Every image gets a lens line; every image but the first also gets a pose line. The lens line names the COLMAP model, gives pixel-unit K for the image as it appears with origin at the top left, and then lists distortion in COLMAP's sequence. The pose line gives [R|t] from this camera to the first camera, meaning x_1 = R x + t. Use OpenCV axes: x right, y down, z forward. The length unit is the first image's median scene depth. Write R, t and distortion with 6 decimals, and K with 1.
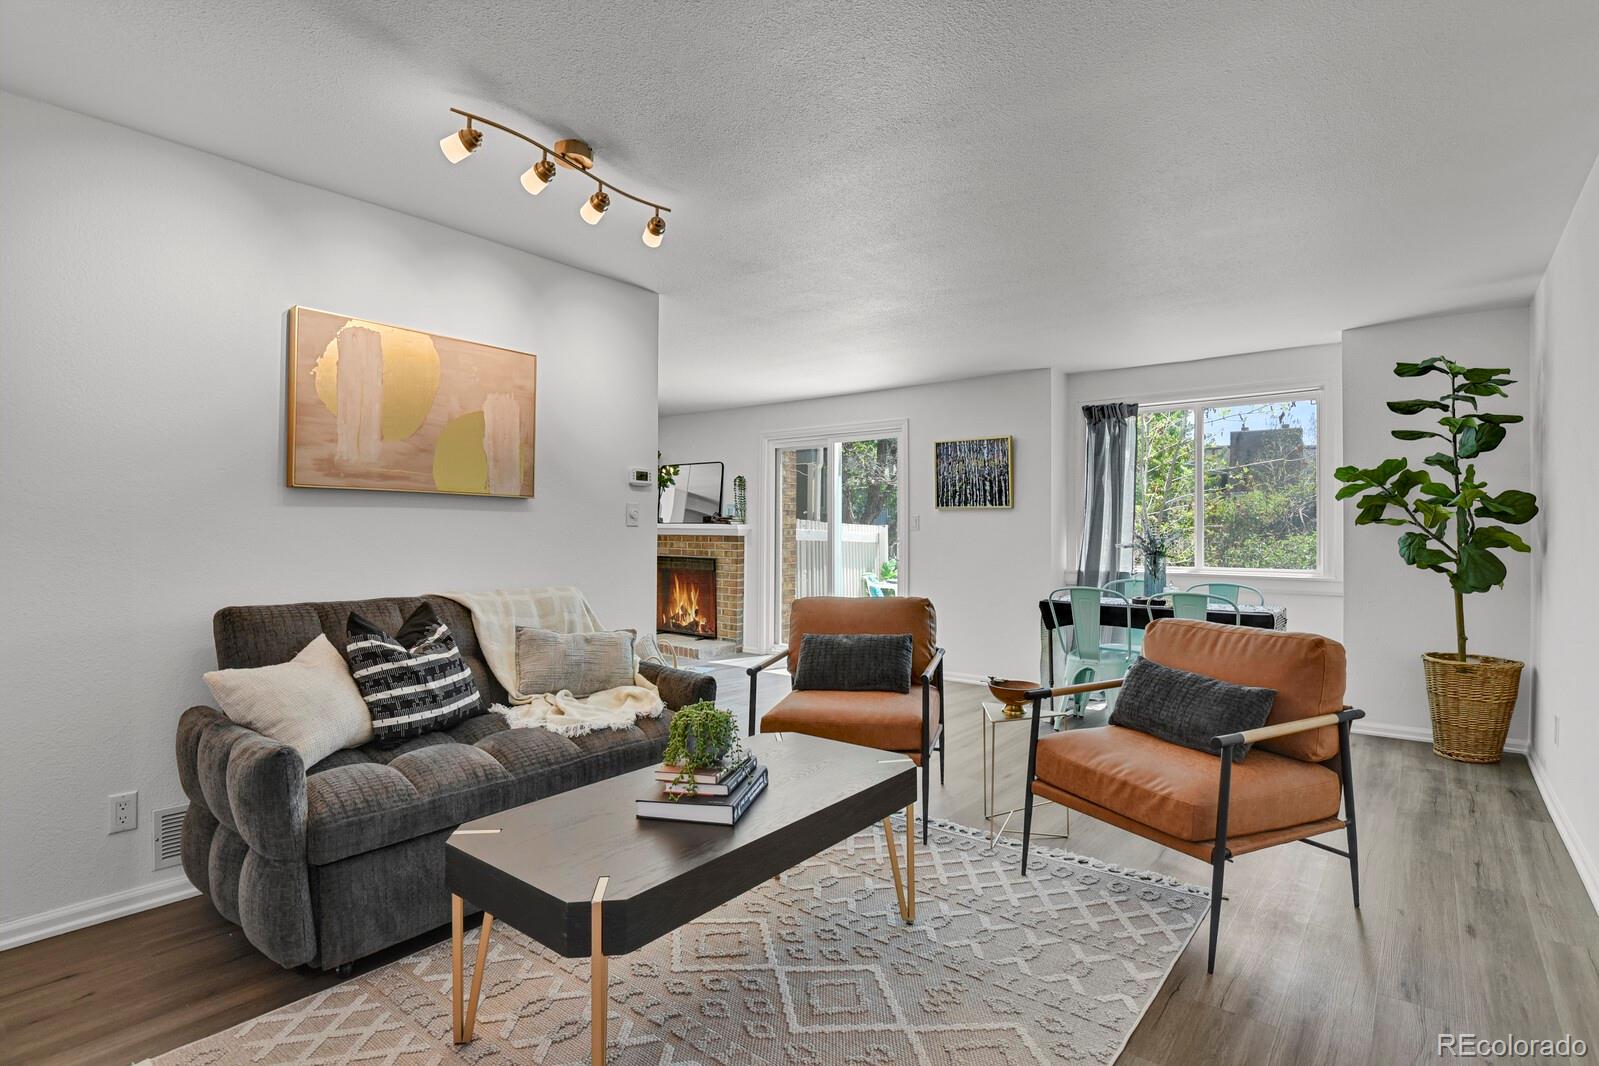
lens RADIAL K [[782.2, 0, 804.8], [0, 782.2, 529.5], [0, 0, 1]] dist [-0.019376, -0.005637]
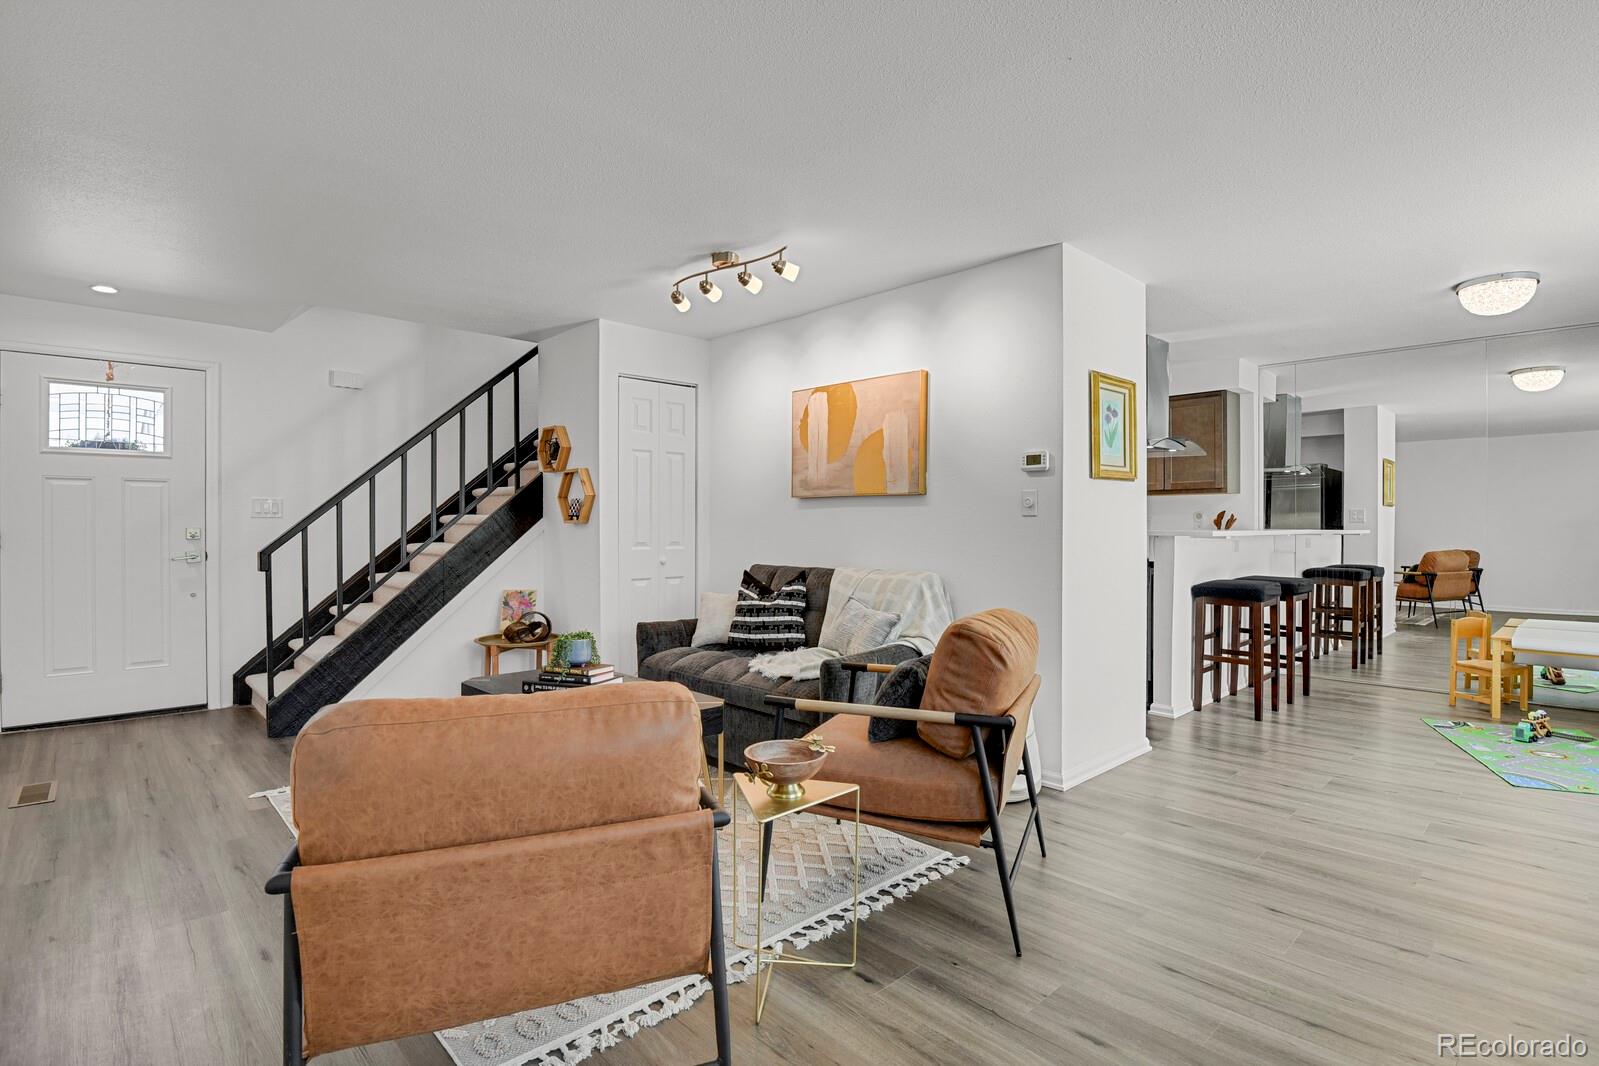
lens RADIAL K [[782.2, 0, 810.8], [0, 782.2, 526.2], [0, 0, 1]] dist [-0.019376, -0.005637]
pose [[-0.128293, -0.001708, -0.991735, 0.653263], [0.005496, 0.999982, -0.002433, 0.007528], [0.991721, -0.005762, -0.128281, 0.786760]]
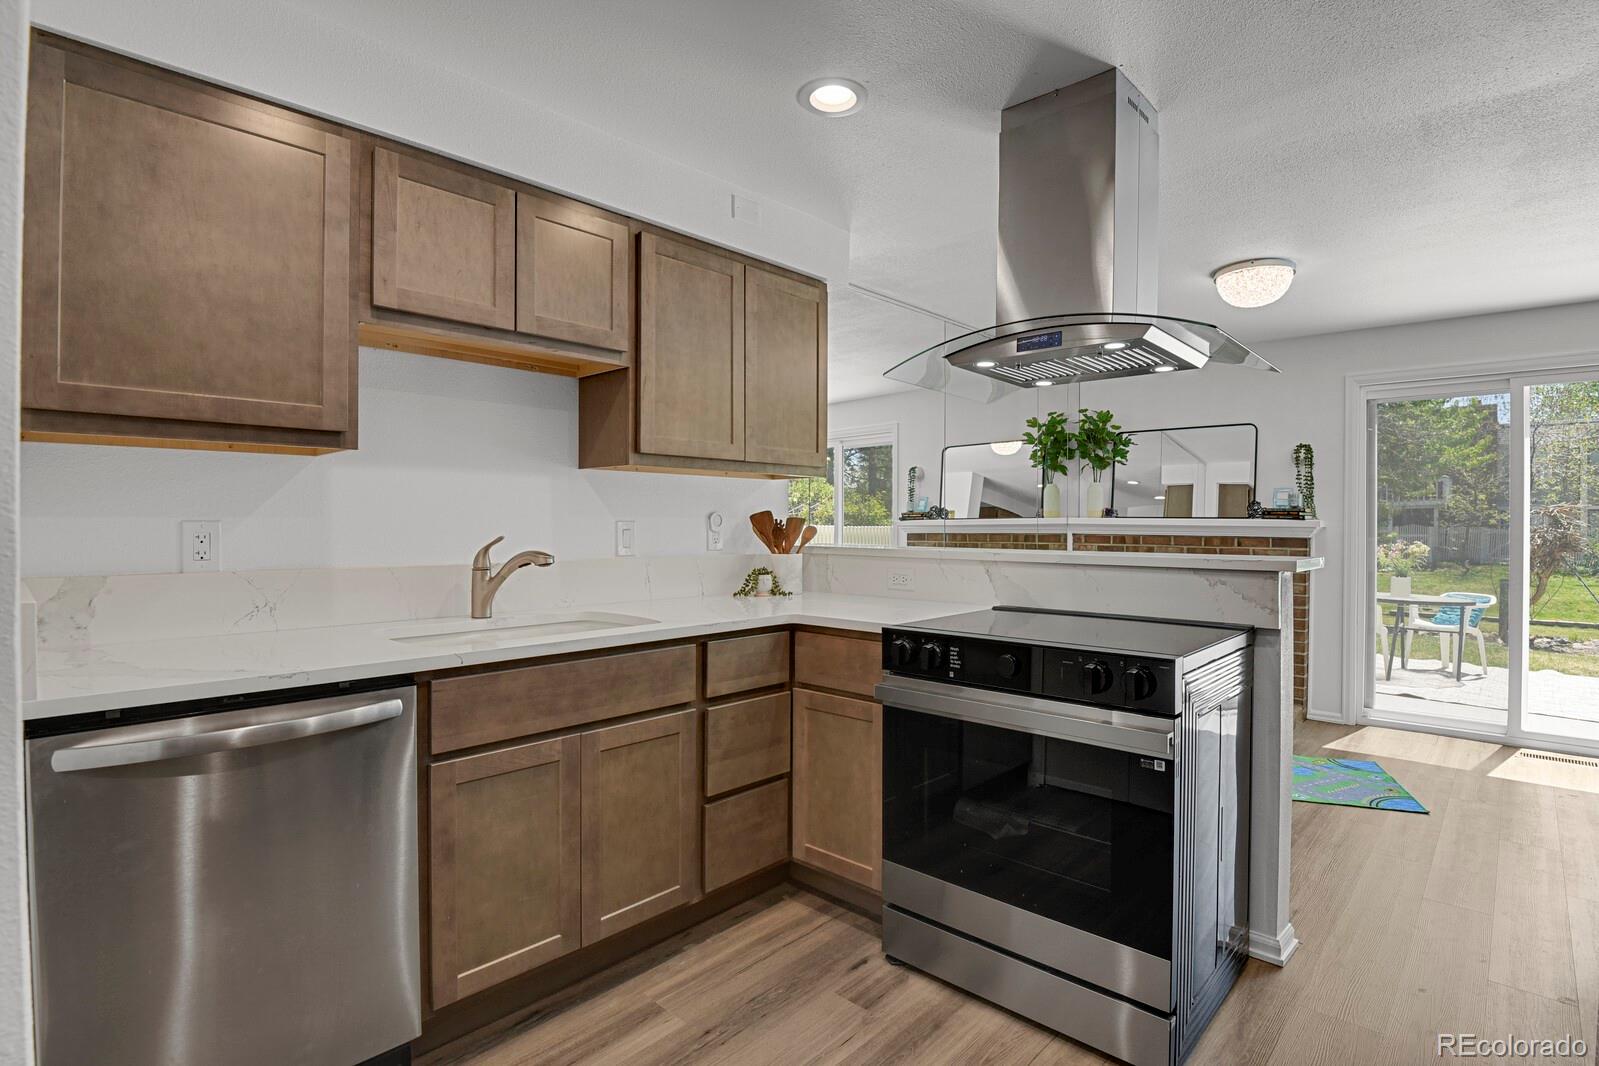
lens RADIAL K [[782.2, 0, 811.0], [0, 782.2, 529.9], [0, 0, 1]] dist [-0.019376, -0.005637]
pose [[0.998073, -0.001535, -0.062029, -0.798653], [0.002396, 0.999902, 0.013813, -0.014429], [0.062001, -0.013935, 0.997979, 0.615990]]
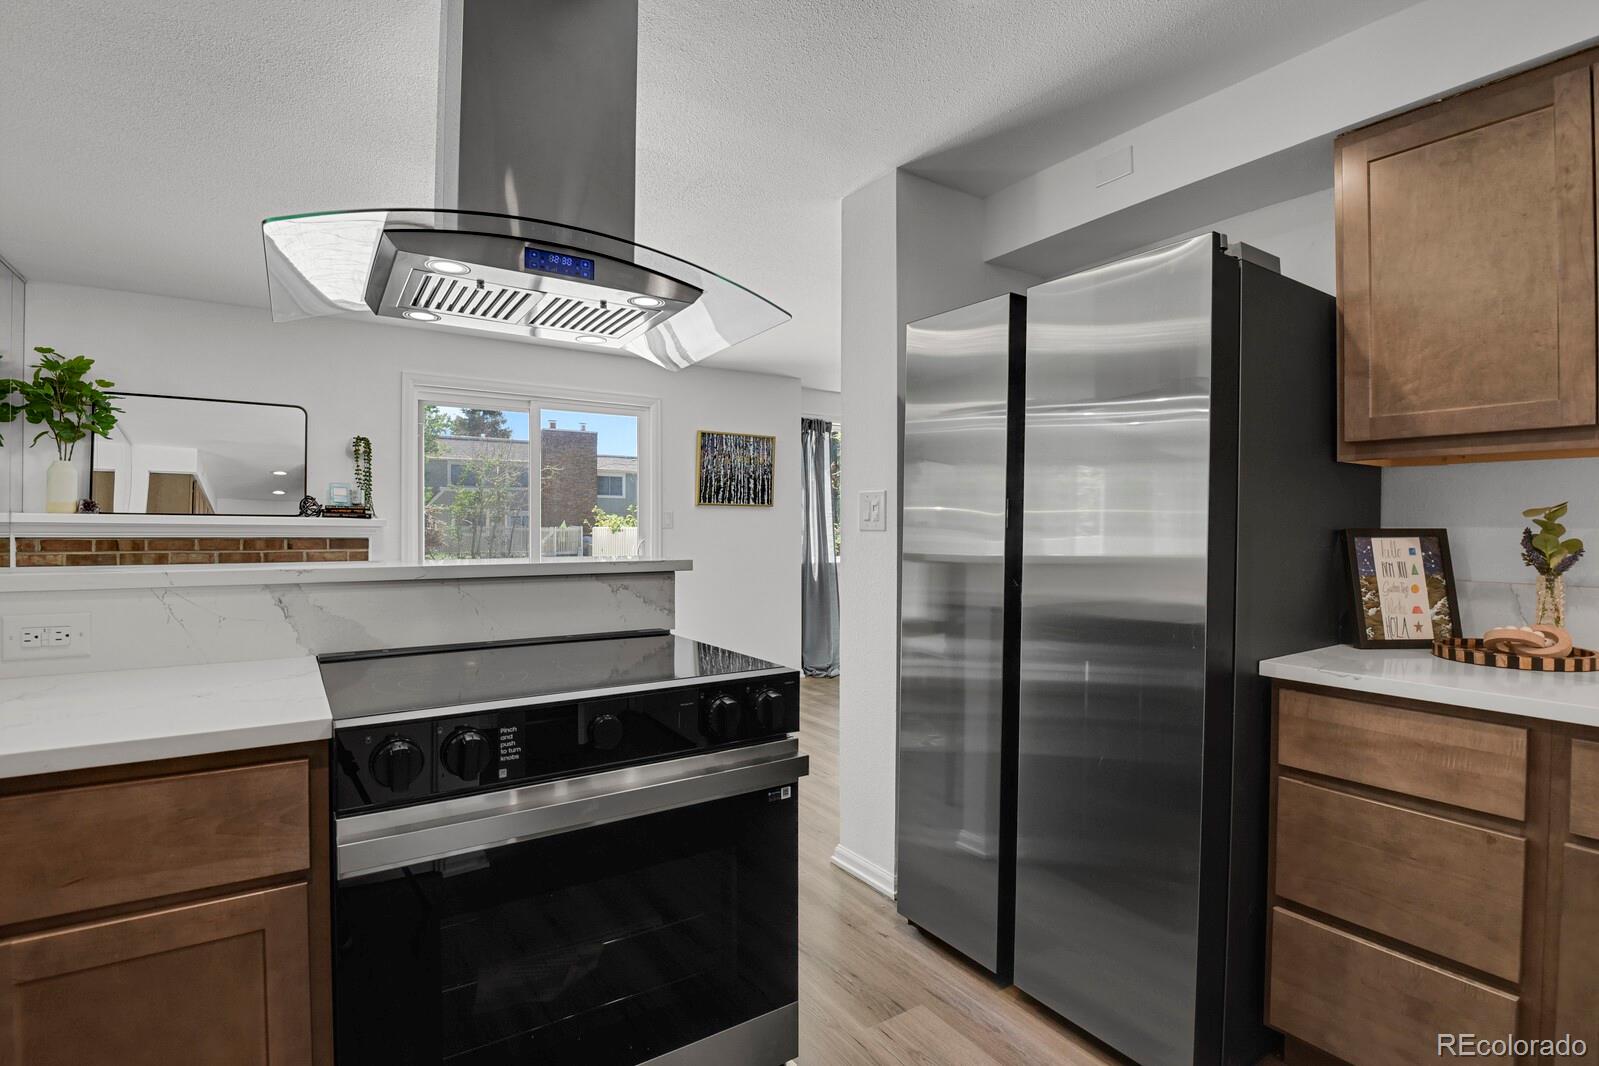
lens RADIAL K [[782.2, 0, 809.8], [0, 782.2, 530.1], [0, 0, 1]] dist [-0.019376, -0.005637]
pose [[0.293676, -0.009162, 0.955861, -0.979484], [-0.006734, 0.999909, 0.011653, -0.012640], [-0.955881, -0.009859, 0.293587, 0.902512]]
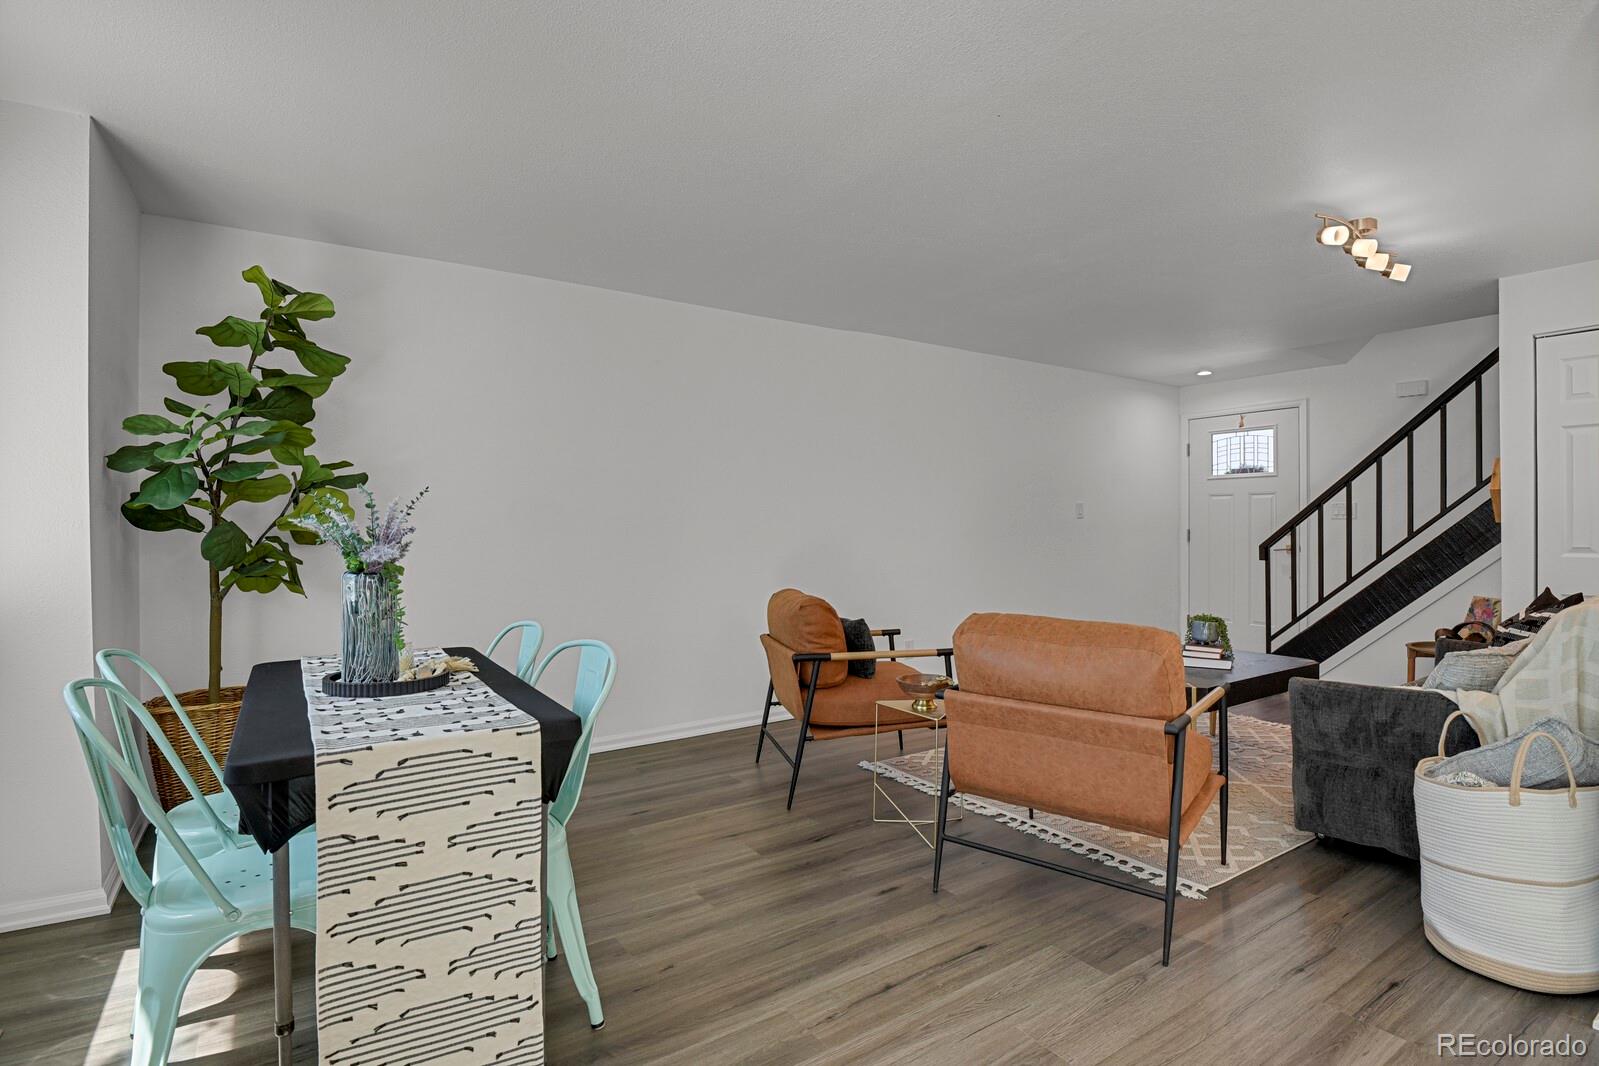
lens RADIAL K [[782.2, 0, 808.9], [0, 782.2, 527.1], [0, 0, 1]] dist [-0.019376, -0.005637]
pose [[-0.957197, -0.002266, 0.289427, 0.117746], [-0.003298, 0.999990, -0.003079, 0.009685], [-0.289417, -0.003902, -0.957195, 1.453756]]
